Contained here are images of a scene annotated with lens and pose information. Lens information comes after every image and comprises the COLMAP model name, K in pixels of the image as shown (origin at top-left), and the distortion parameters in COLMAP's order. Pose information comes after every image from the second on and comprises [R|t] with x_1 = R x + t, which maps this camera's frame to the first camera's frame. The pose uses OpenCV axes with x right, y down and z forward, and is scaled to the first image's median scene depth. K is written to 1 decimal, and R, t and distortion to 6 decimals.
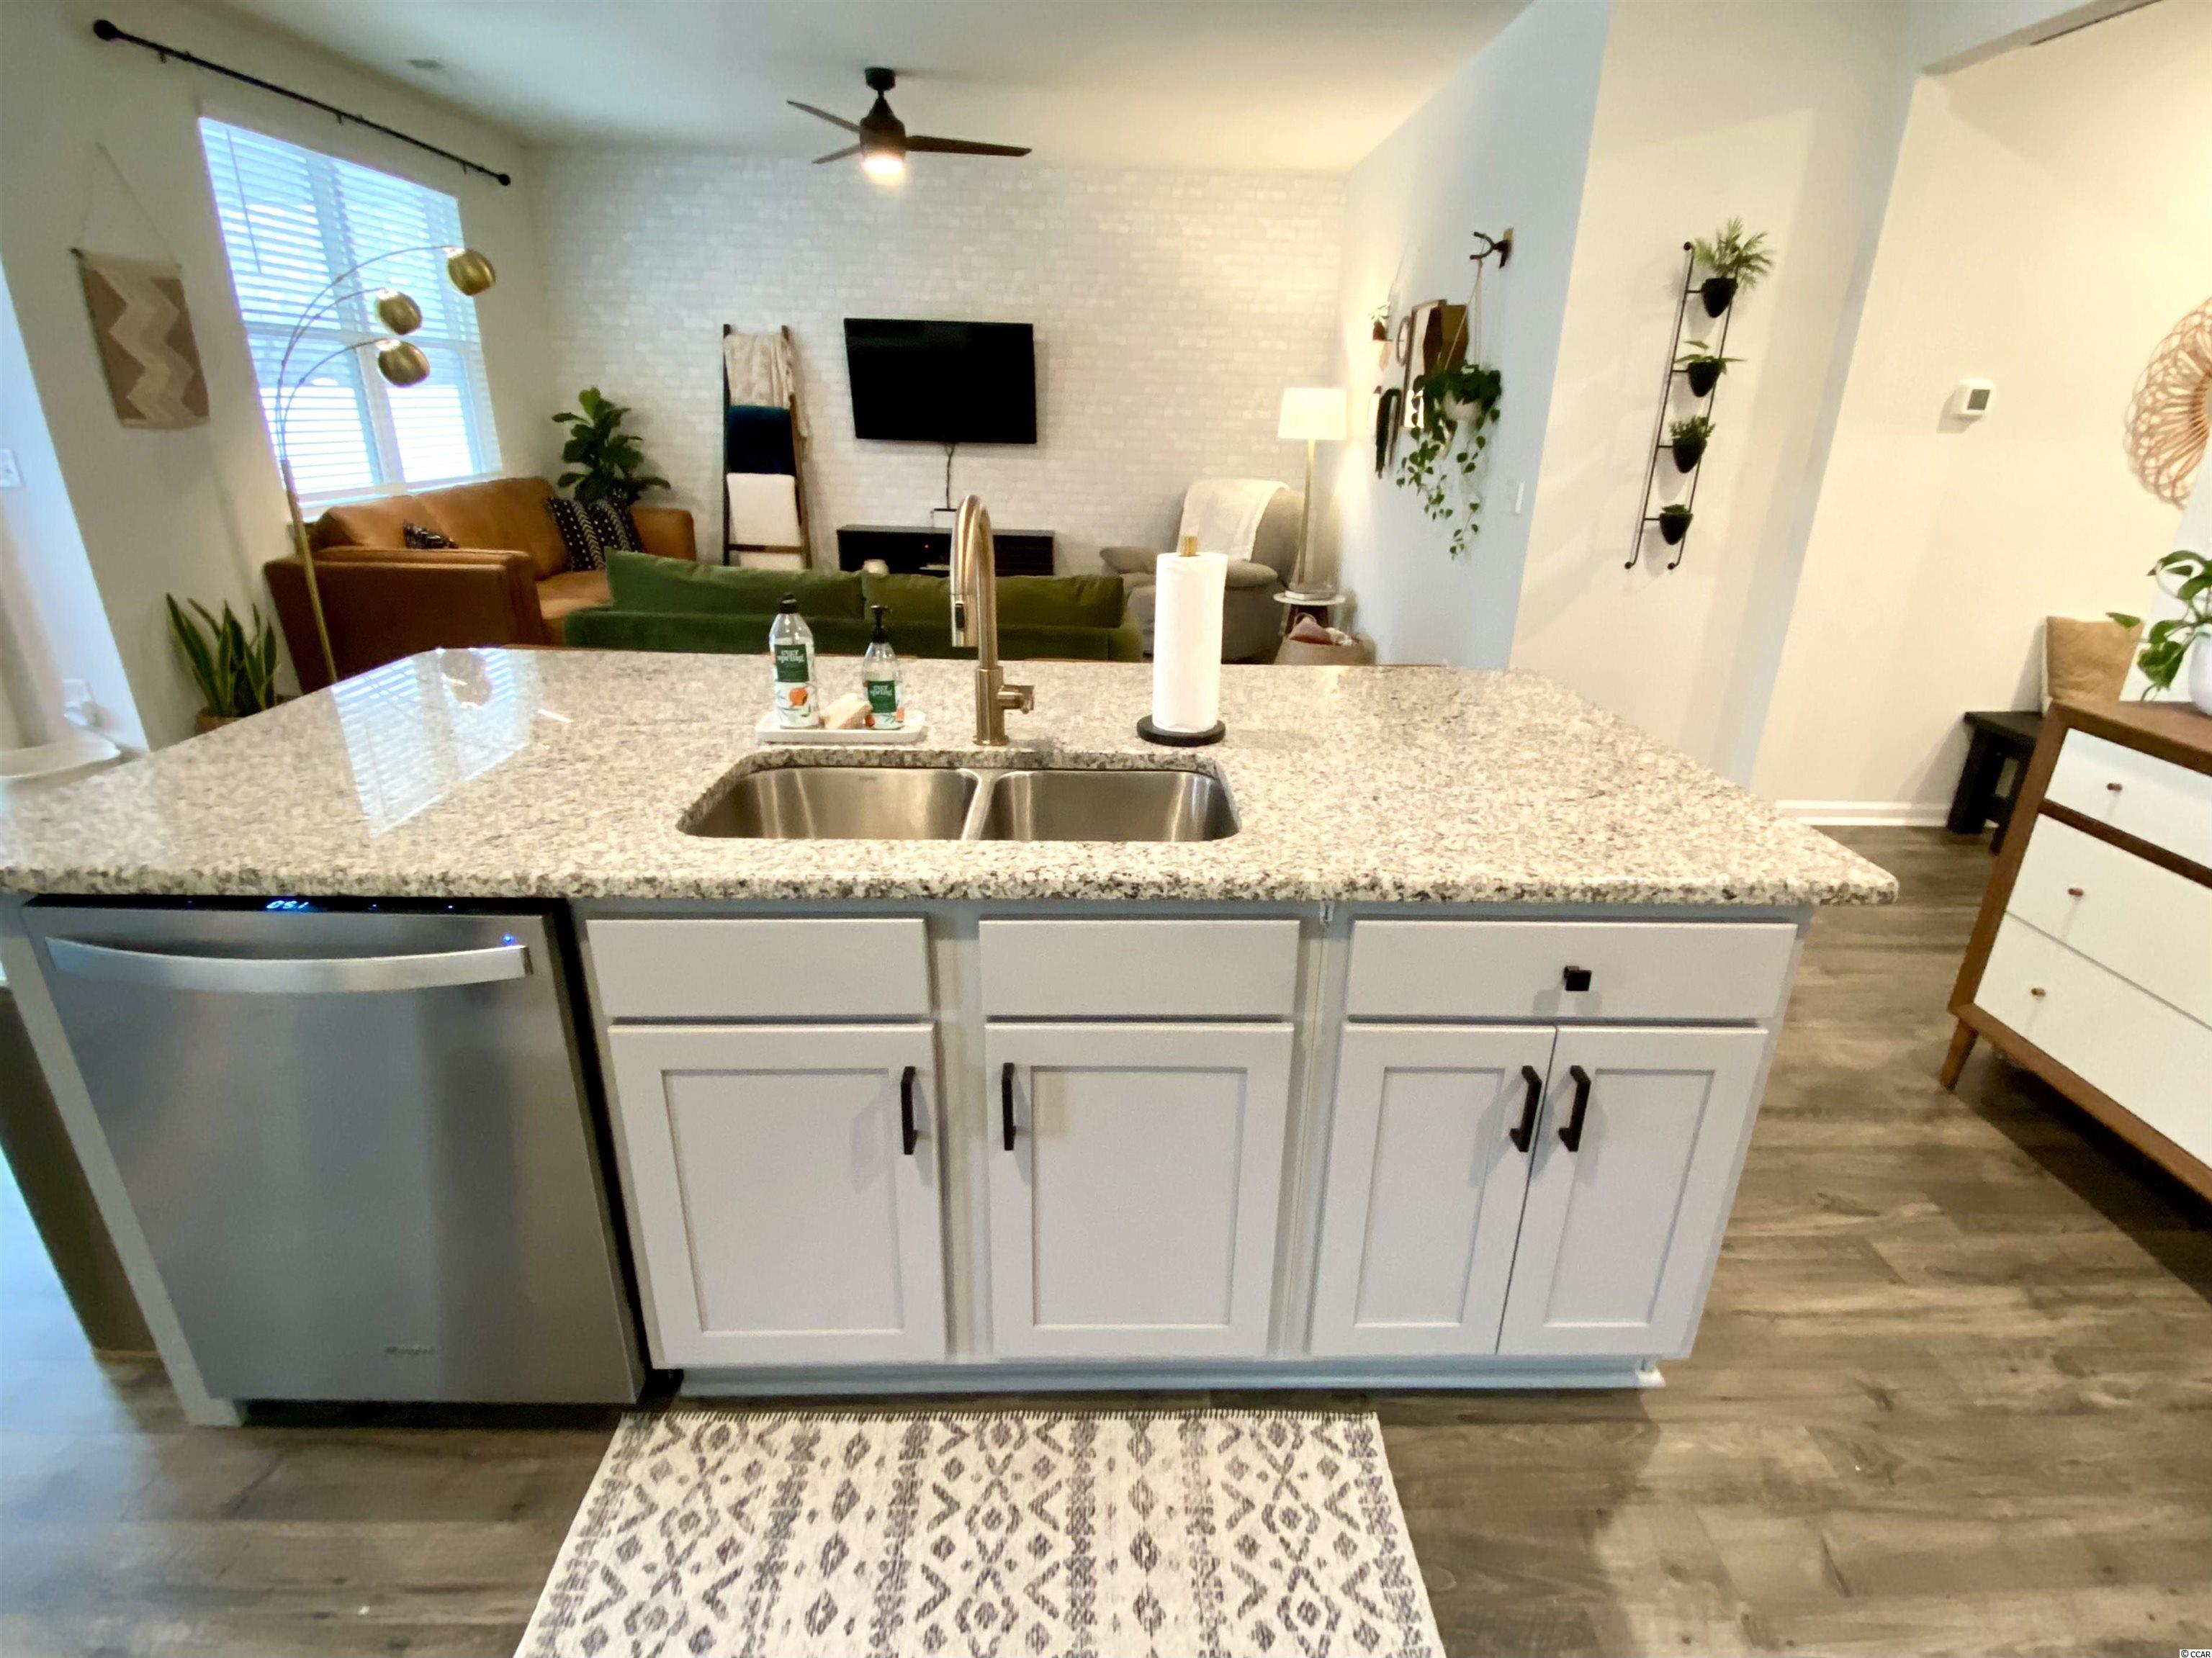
lens RADIAL K [[981.6, 0, 1106.0], [0, 981.6, 829.0], [0, 0, 1]] dist [-0.032658, -0.000727]
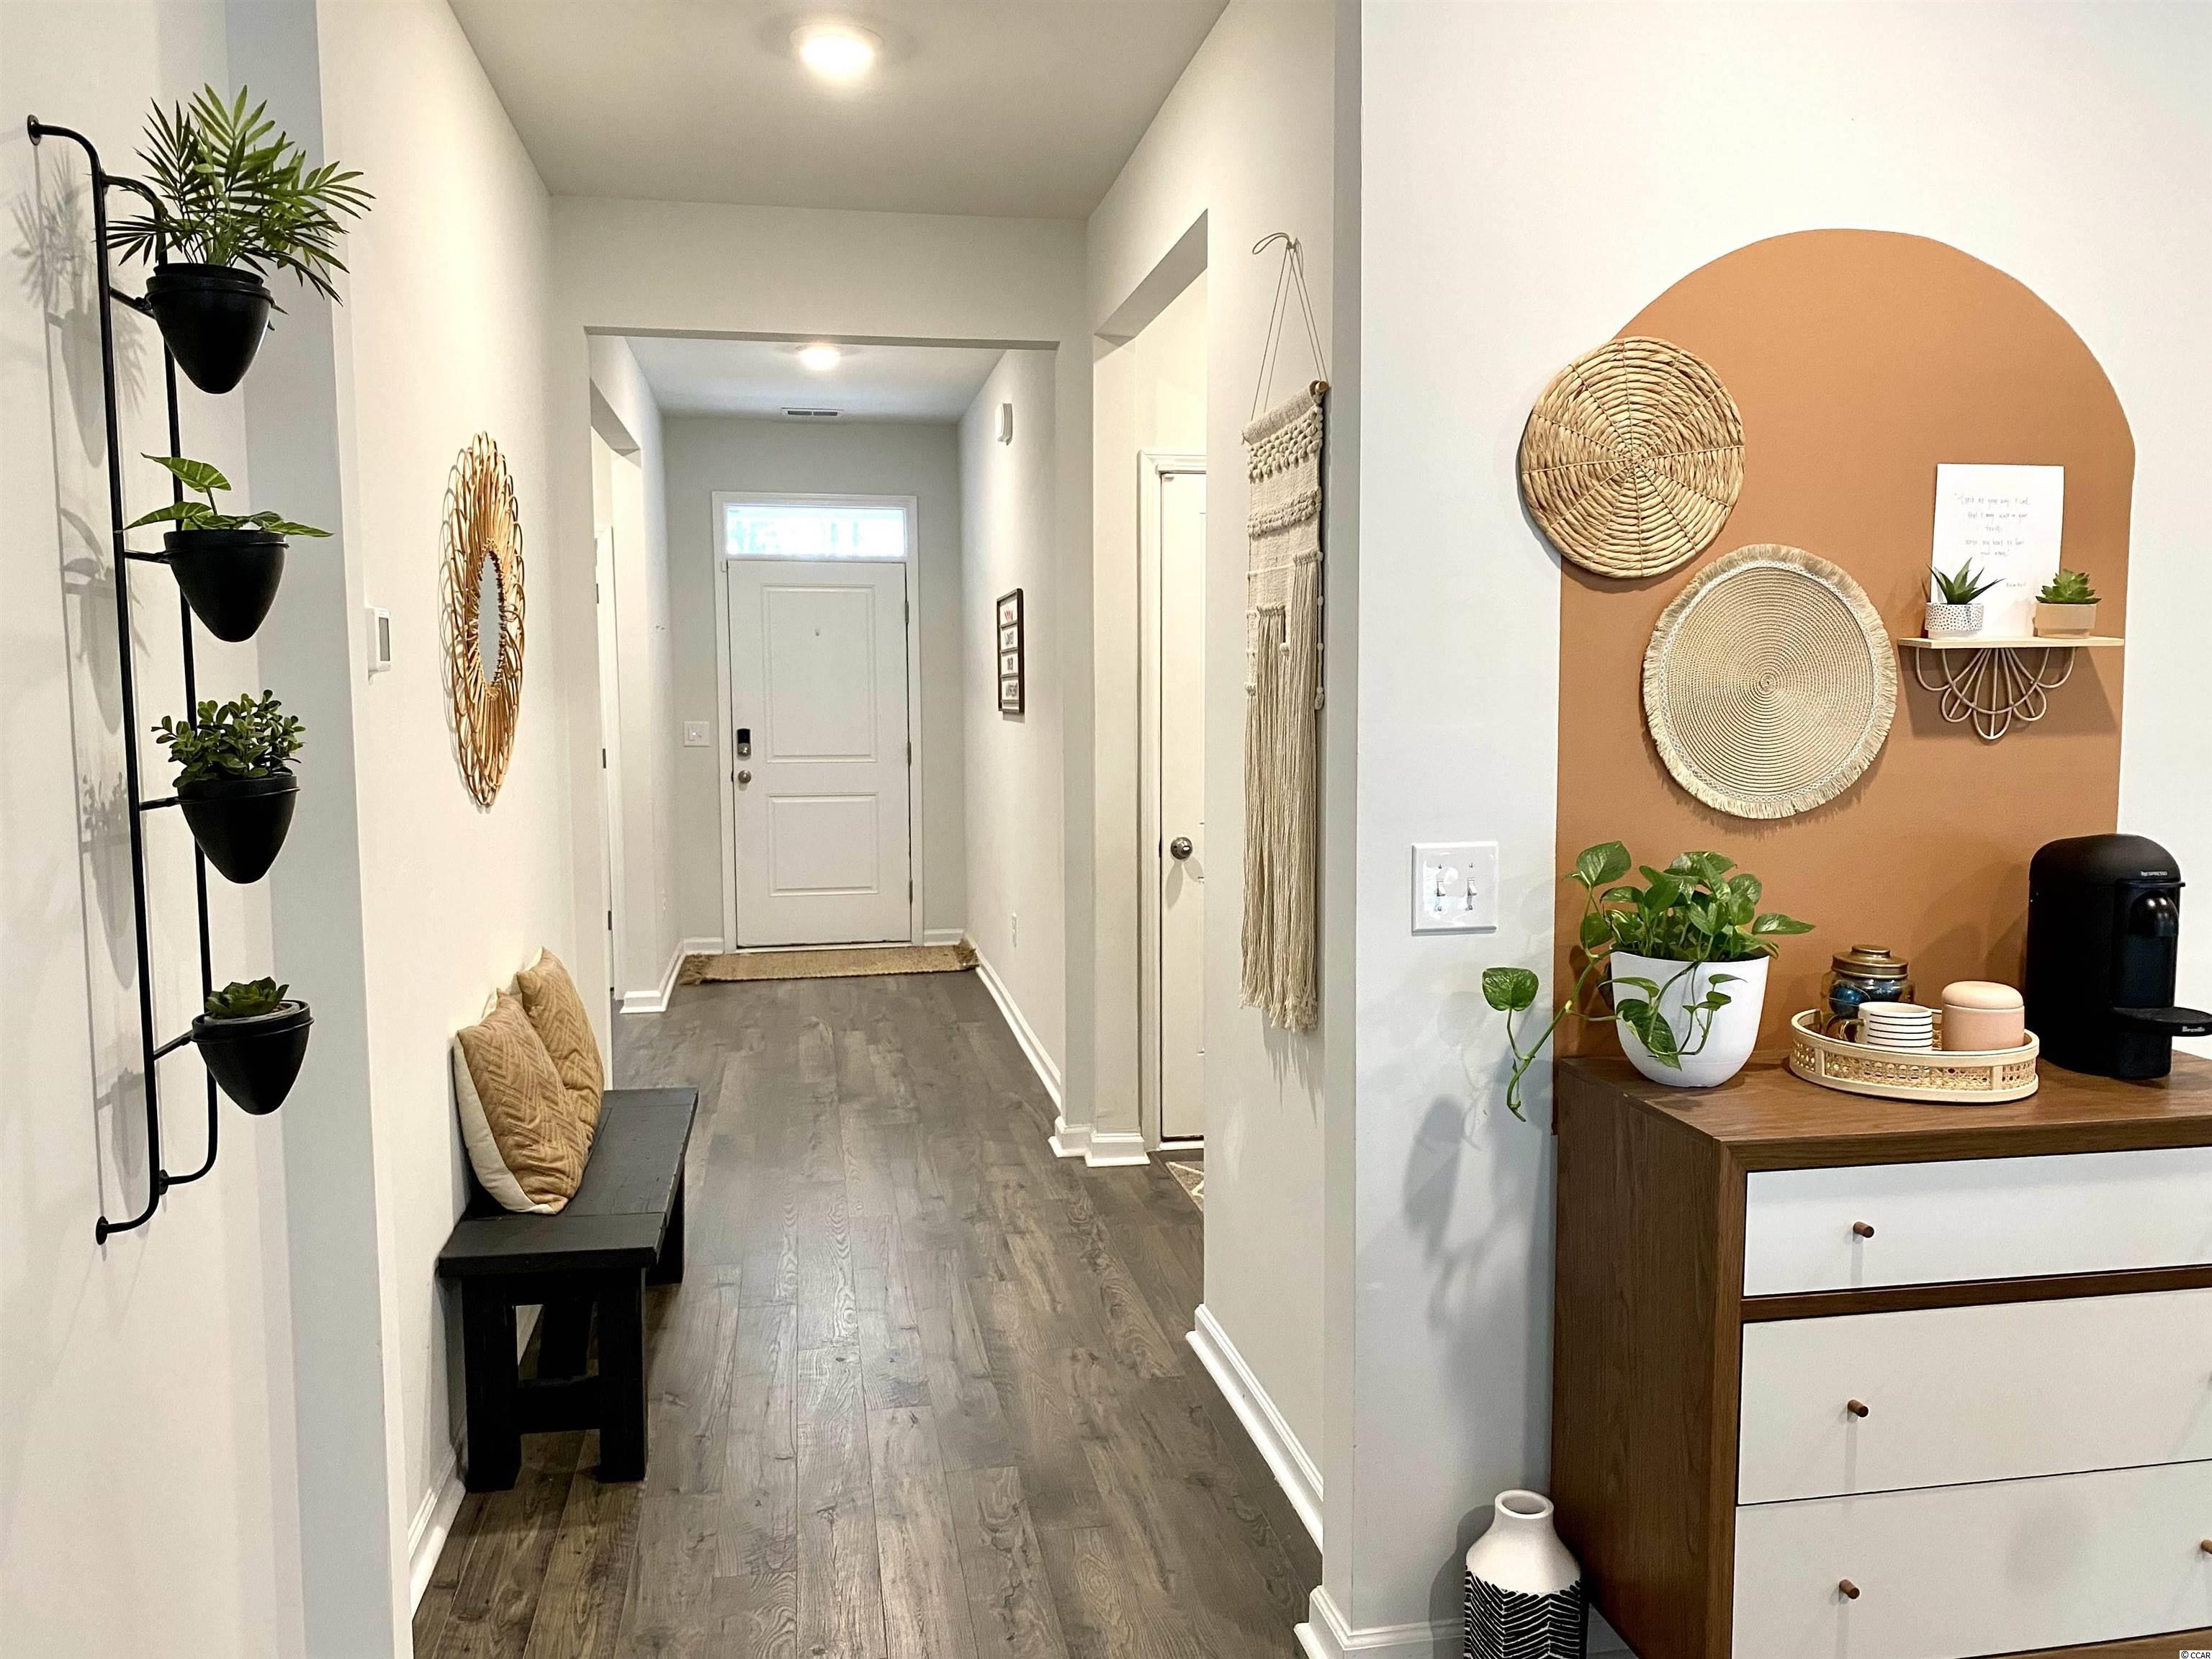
lens RADIAL K [[1772.8, 0, 1174.6], [0, 1772.8, 799.3], [0, 0, 1]] dist [0.102147, -0.205087]
pose [[-0.178515, -0.090326, 0.979782, 0.013093], [0.388048, 0.908603, 0.154466, -0.376361], [-0.904185, 0.407777, -0.127148, 0.827434]]
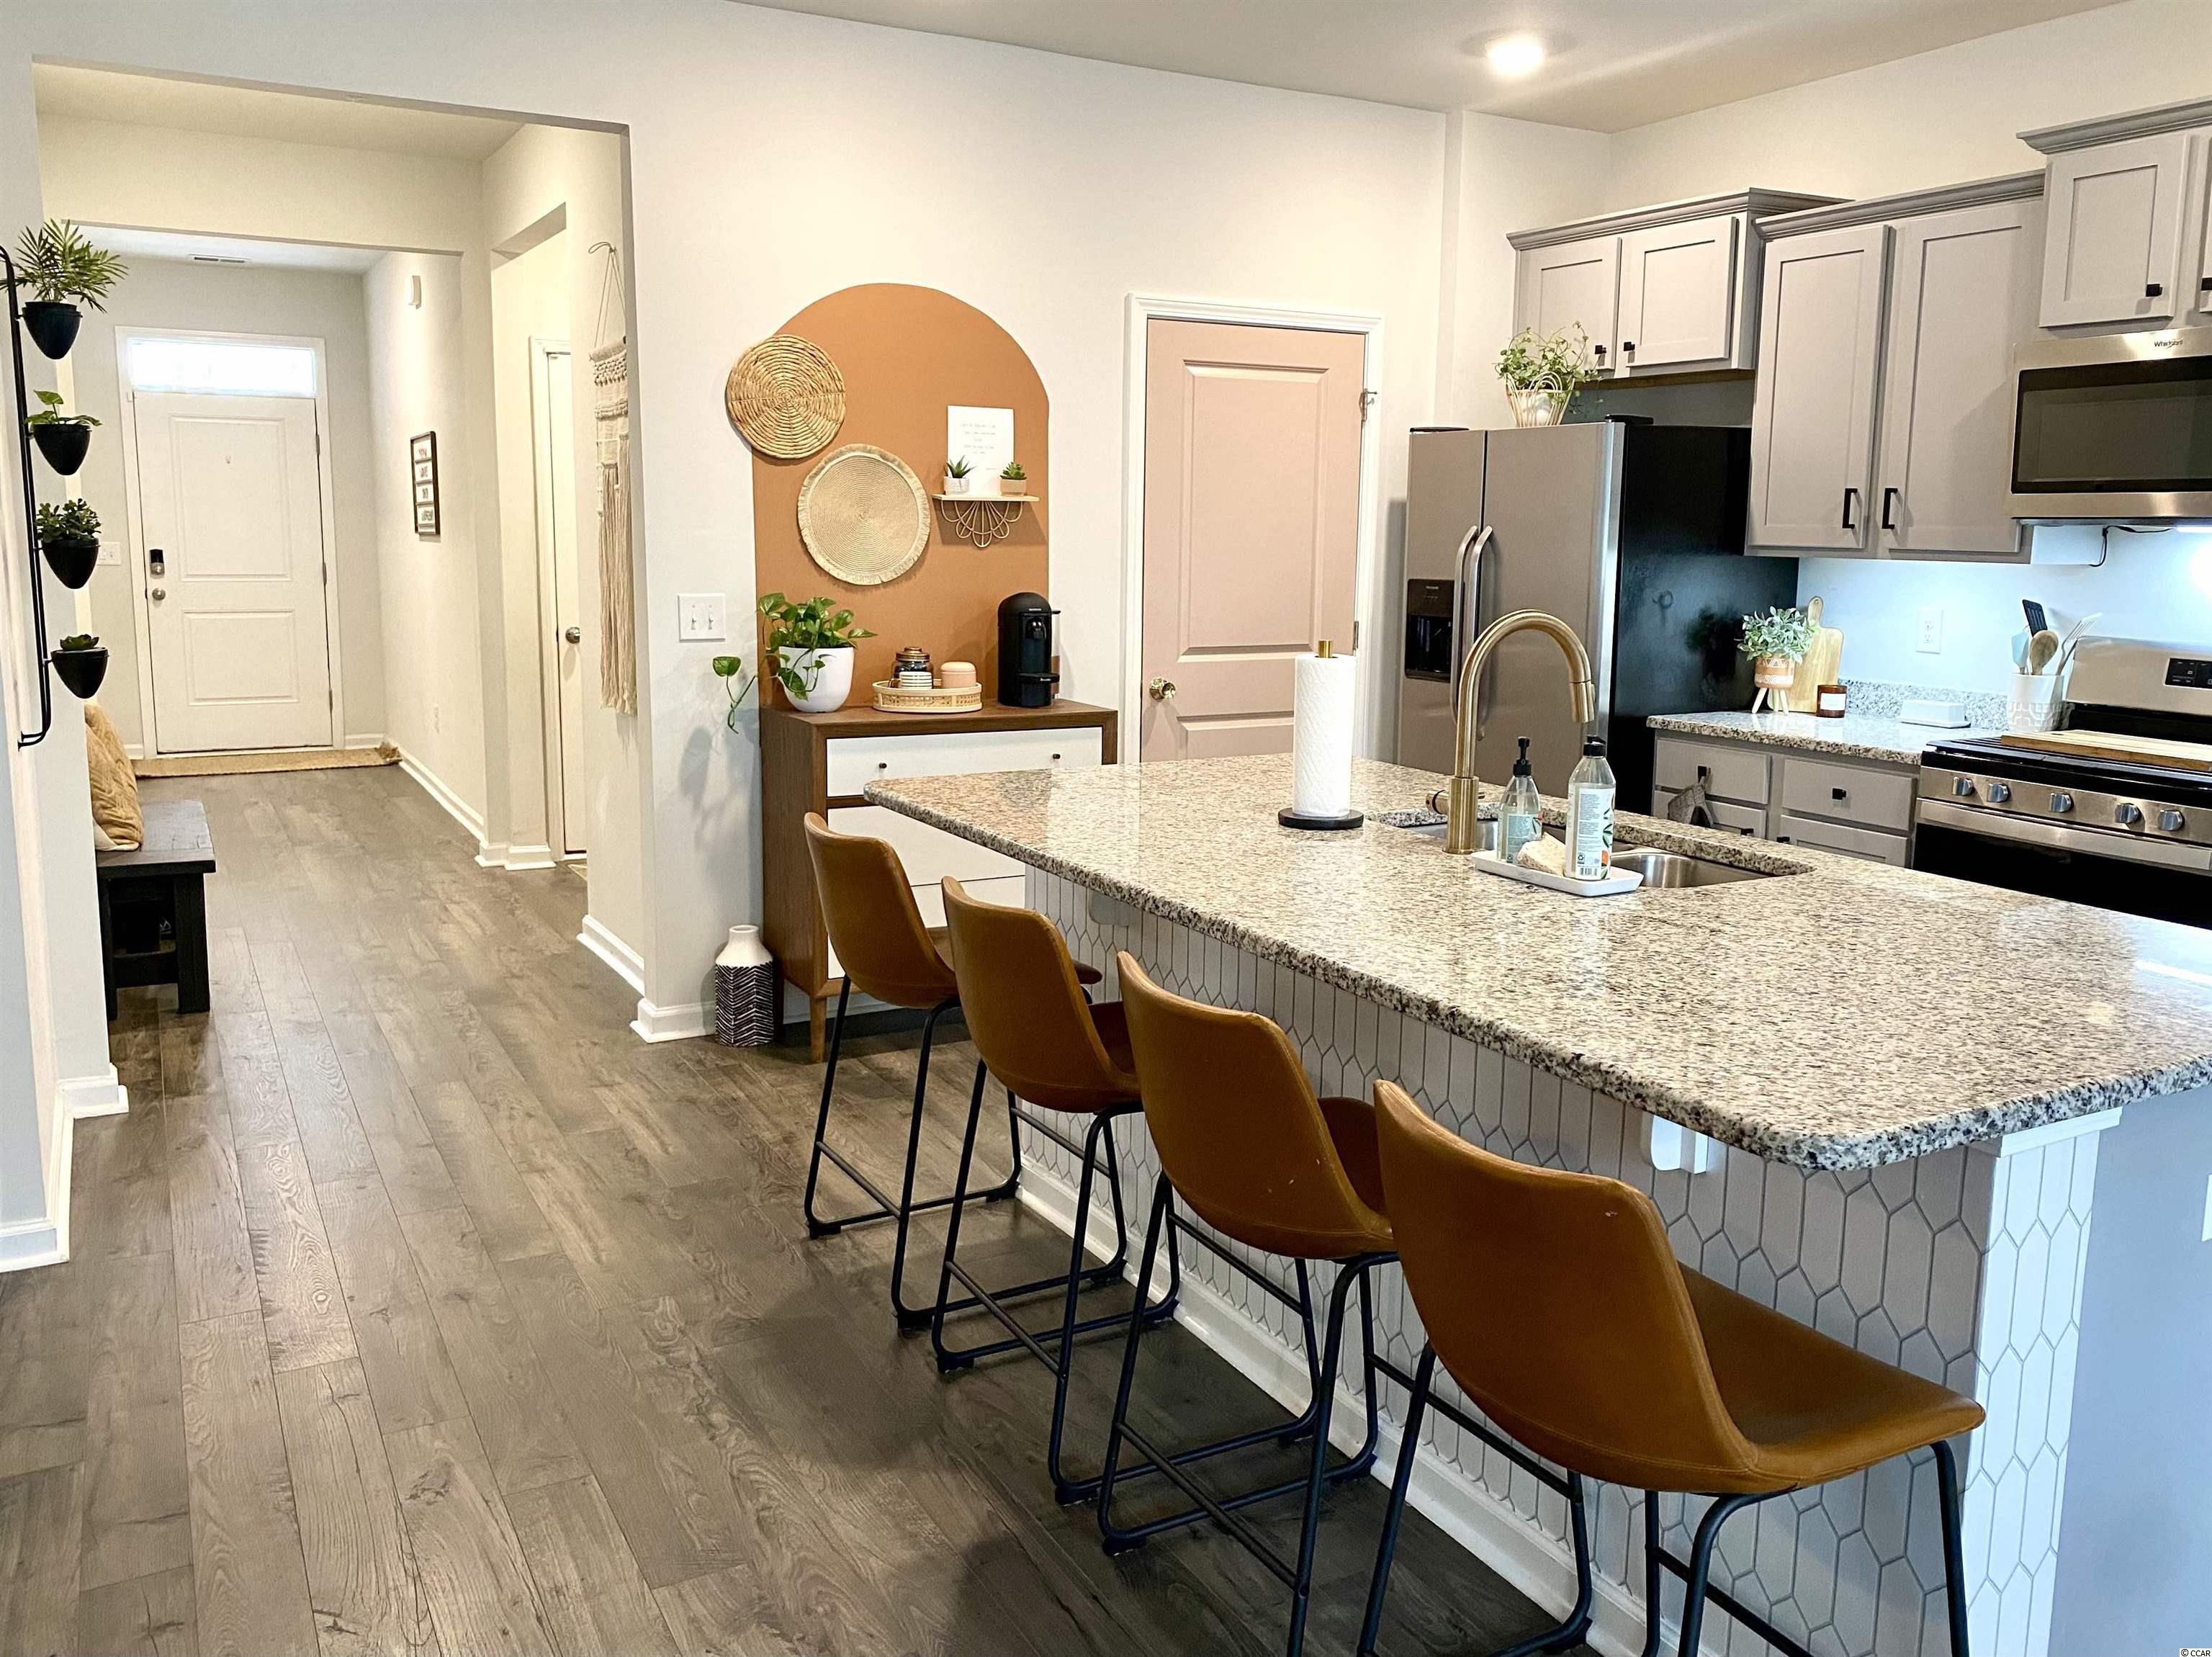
lens RADIAL K [[1772.9, 0, 1174.6], [0, 1772.9, 798.3], [0, 0, 1]] dist [0.102147, -0.205087]
pose [[-0.467497, -0.165257, 0.868411, -0.783342], [0.322489, 0.882786, 0.341600, -0.425713], [-0.823072, 0.439749, -0.359406, 0.915213]]
